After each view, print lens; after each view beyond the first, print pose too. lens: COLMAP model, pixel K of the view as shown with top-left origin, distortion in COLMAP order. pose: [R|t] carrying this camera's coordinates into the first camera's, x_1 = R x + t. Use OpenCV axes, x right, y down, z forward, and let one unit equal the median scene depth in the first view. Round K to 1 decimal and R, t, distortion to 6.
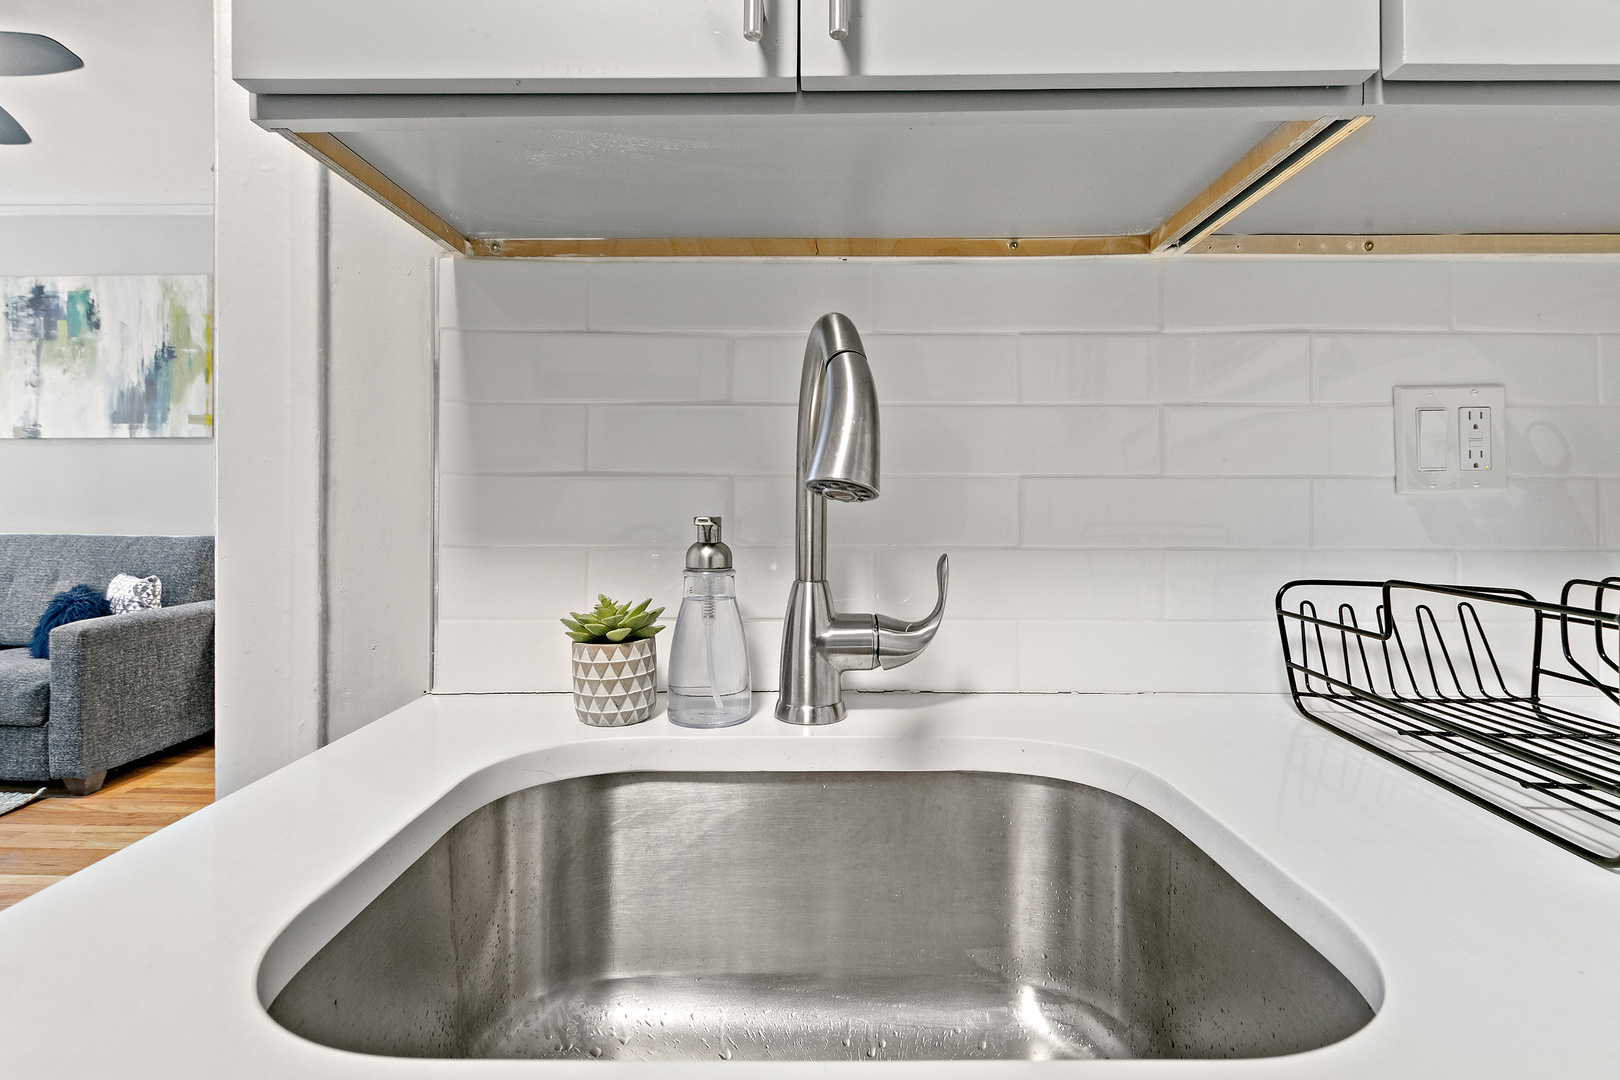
lens RADIAL K [[752.2, 0, 784.6], [0, 752.2, 506.8], [0, 0, 1]] dist [0.008094, 0.001547]
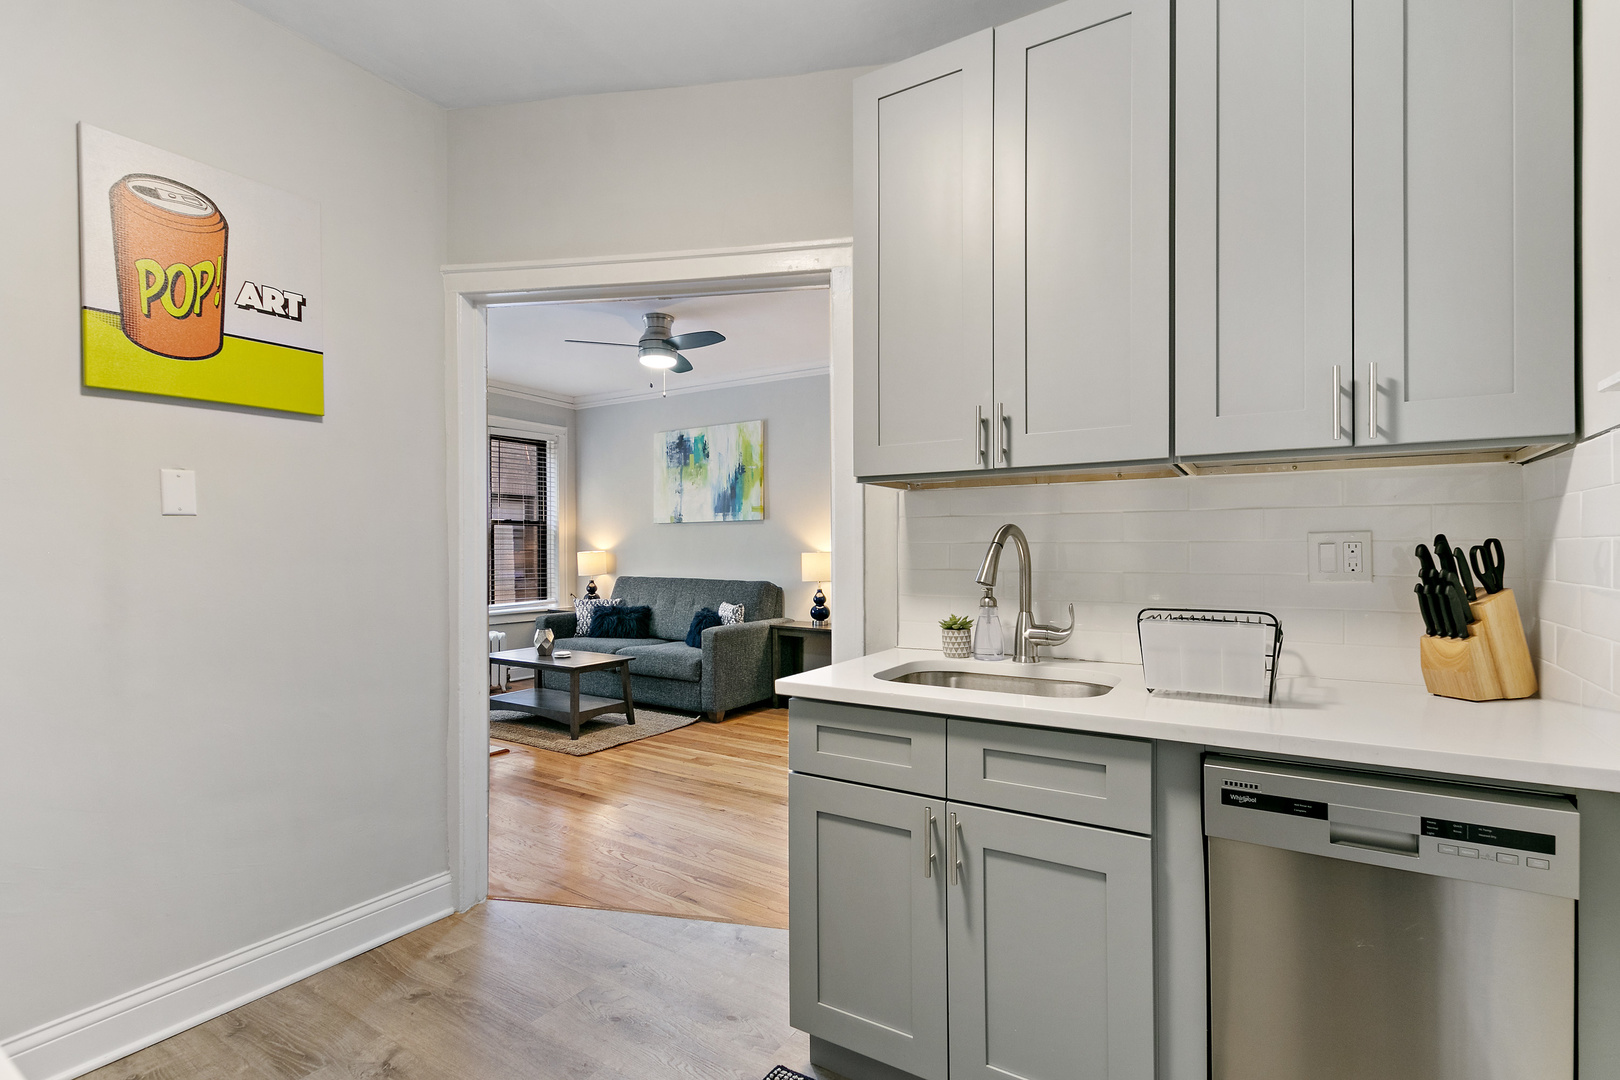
lens RADIAL K [[752.2, 0, 814.0], [0, 752.2, 530.7], [0, 0, 1]] dist [0.008094, 0.001547]
pose [[0.865940, -0.016534, -0.499874, 0.172945], [0.003850, 0.999644, -0.026396, -0.029503], [0.500133, 0.020933, 0.865696, -0.410183]]
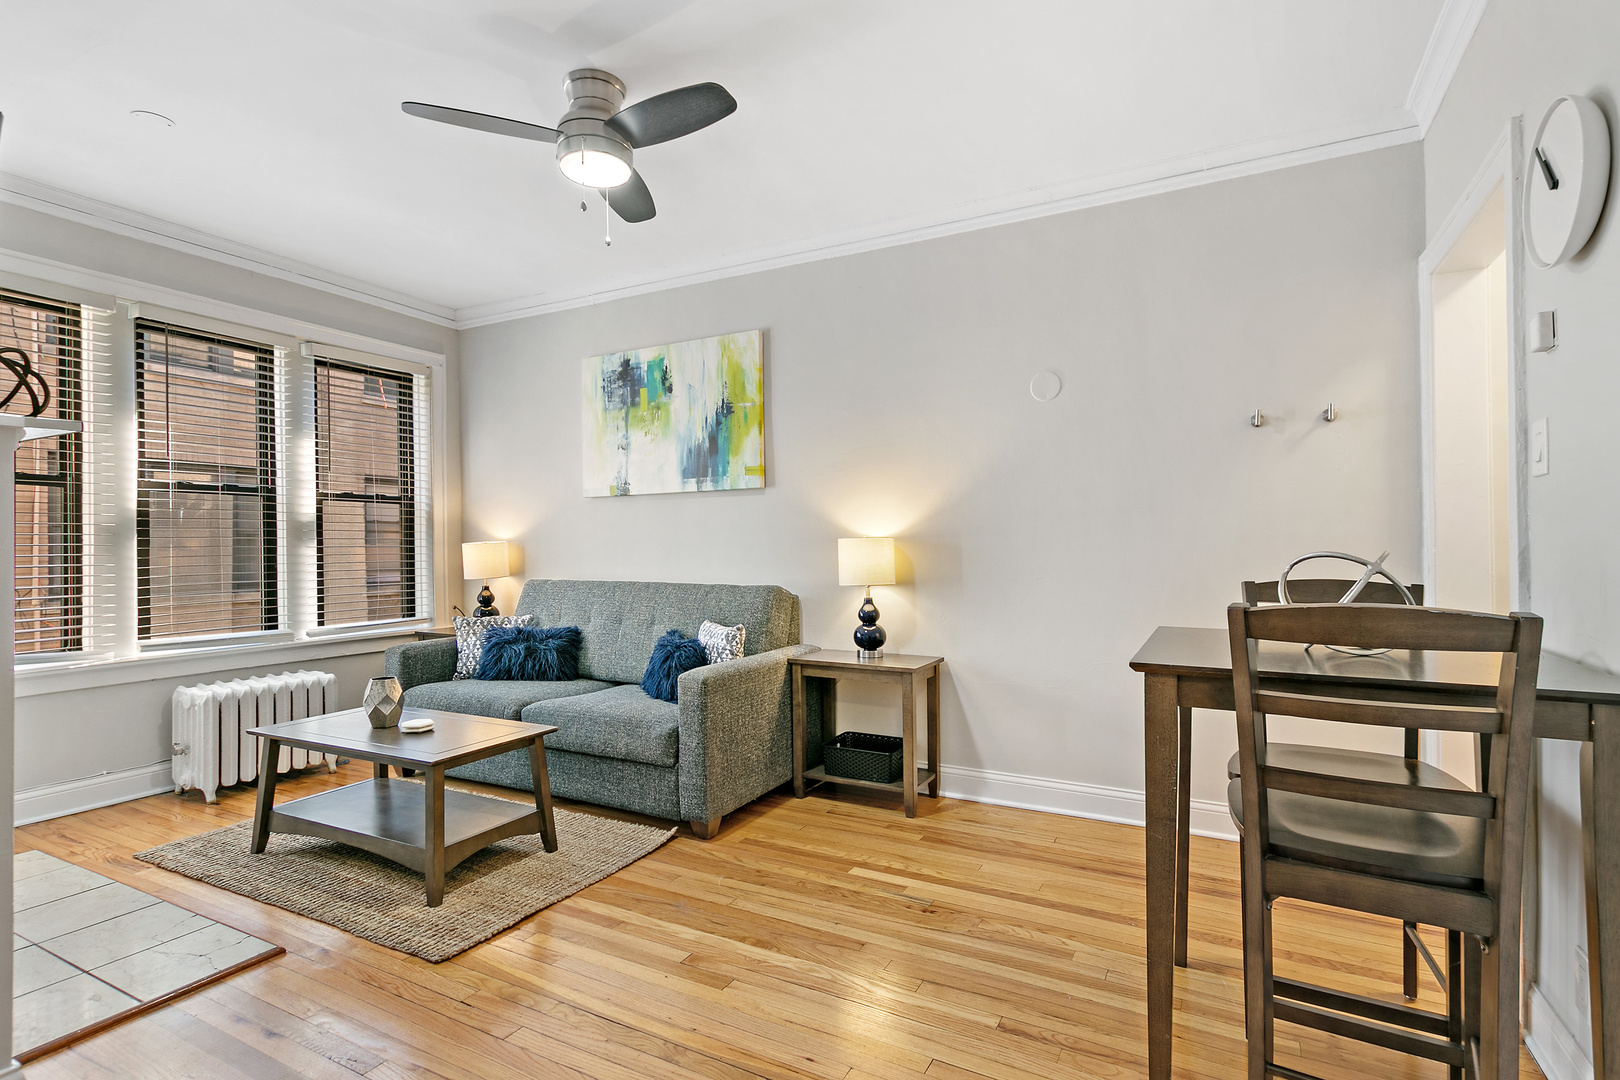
lens RADIAL K [[752.2, 0, 815.7], [0, 752.2, 550.8], [0, 0, 1]] dist [0.008094, 0.001547]
pose [[0.912372, -0.007585, -0.409291, -0.330118], [0.008142, 0.999967, -0.000383, -0.006999], [0.409280, -0.002983, 0.912404, 0.120218]]
